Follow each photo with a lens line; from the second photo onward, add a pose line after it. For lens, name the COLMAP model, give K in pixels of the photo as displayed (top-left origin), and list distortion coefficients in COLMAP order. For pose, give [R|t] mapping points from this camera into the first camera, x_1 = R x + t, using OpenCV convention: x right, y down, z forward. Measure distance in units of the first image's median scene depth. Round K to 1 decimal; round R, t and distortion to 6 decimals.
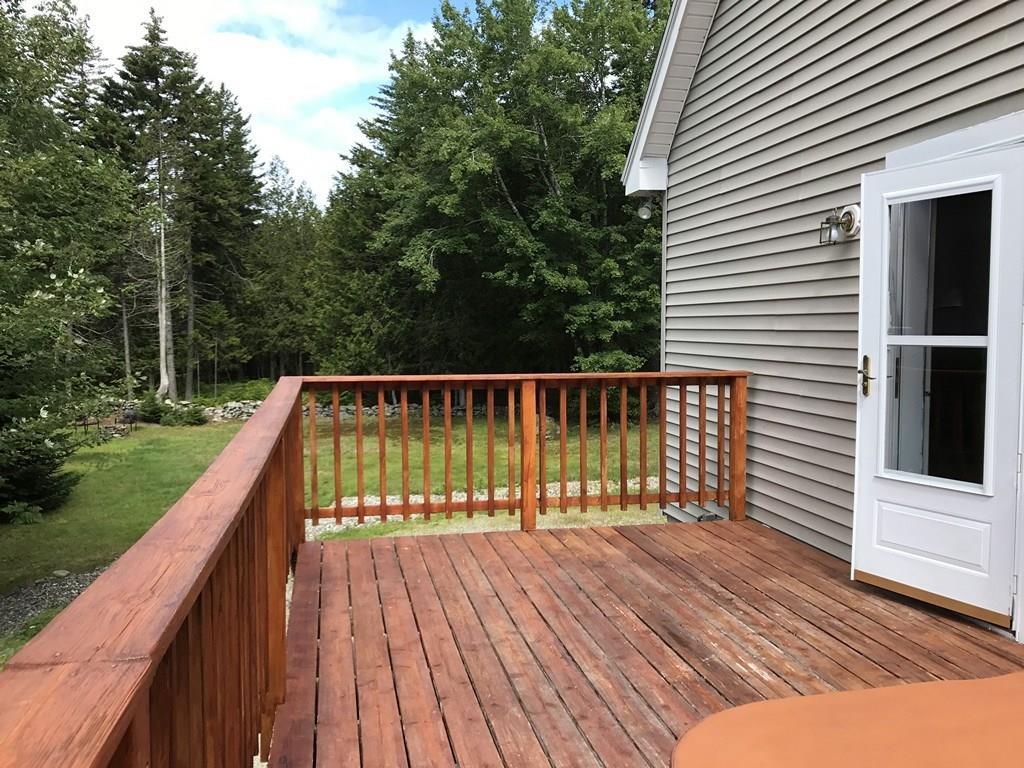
lens RADIAL K [[827.2, 0, 505.1], [0, 827.2, 387.6], [0, 0, 1]] dist [0.051187, -0.002445]
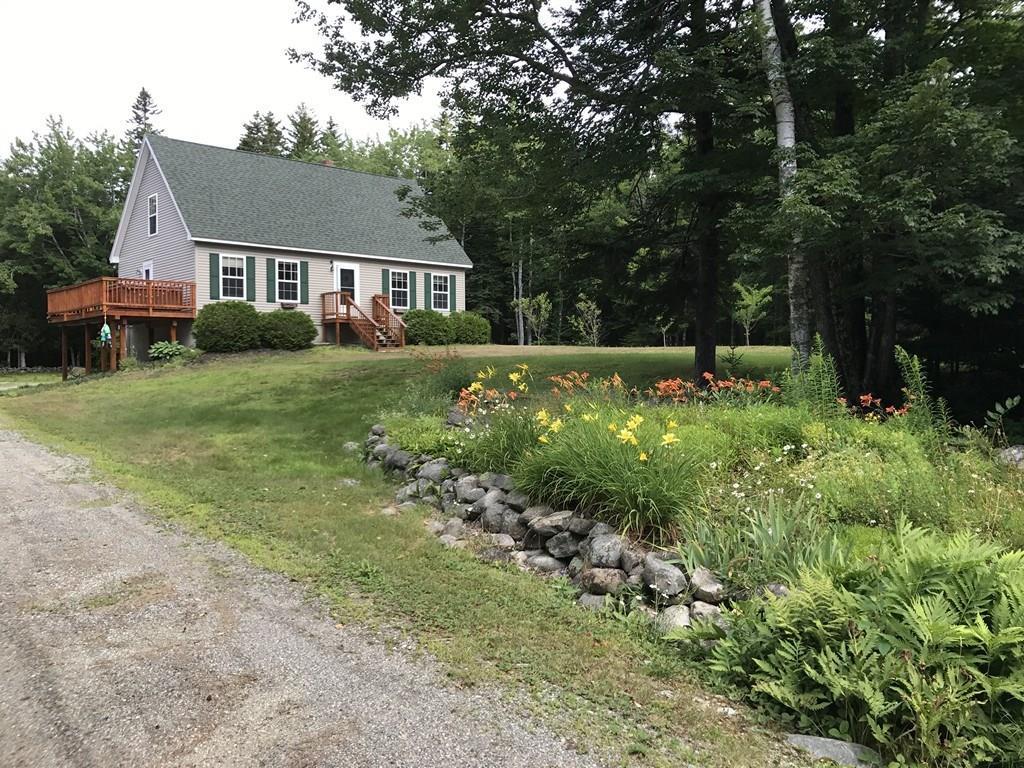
lens RADIAL K [[846.9, 0, 512.6], [0, 846.9, 382.2], [0, 0, 1]] dist [-0.005468, 0.005041]
pose [[0.860055, -0.010582, 0.510092, -0.094391], [0.037812, 0.998357, -0.043043, 0.203175], [-0.508798, 0.056307, 0.859042, -1.175429]]
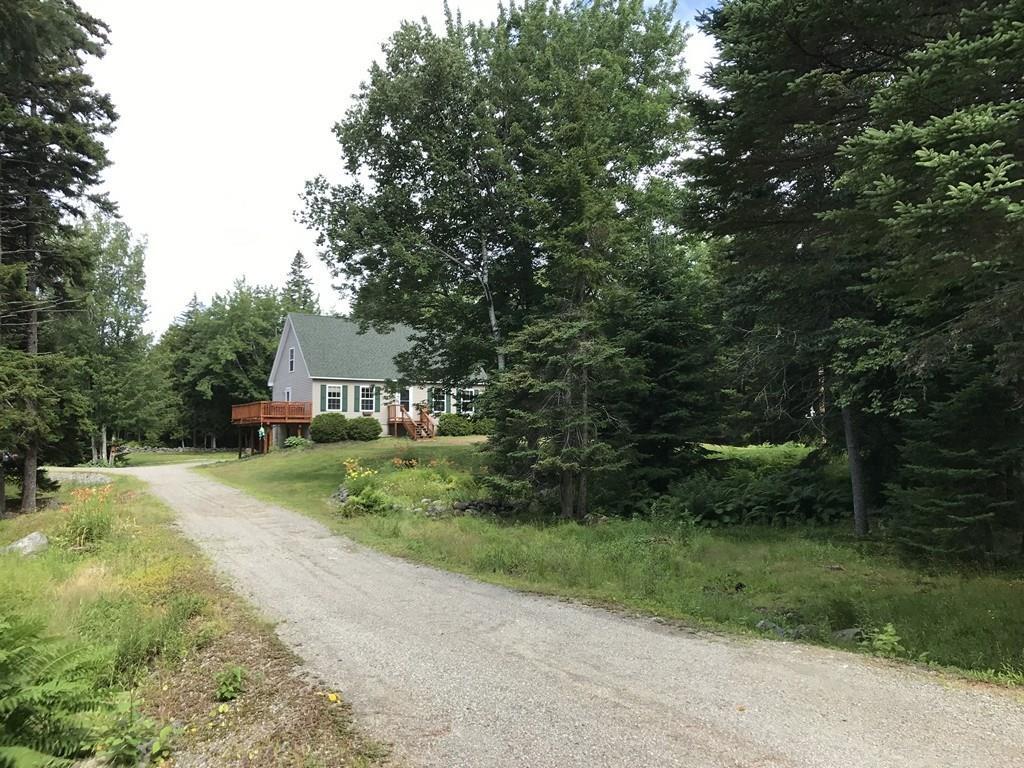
lens RADIAL K [[827.2, 0, 505.1], [0, 827.2, 387.6], [0, 0, 1]] dist [0.051187, -0.002445]
pose [[0.938031, 0.022704, 0.345806, -0.126104], [0.024777, 0.990904, -0.132268, 0.236931], [-0.345663, 0.132640, 0.928937, -1.916721]]
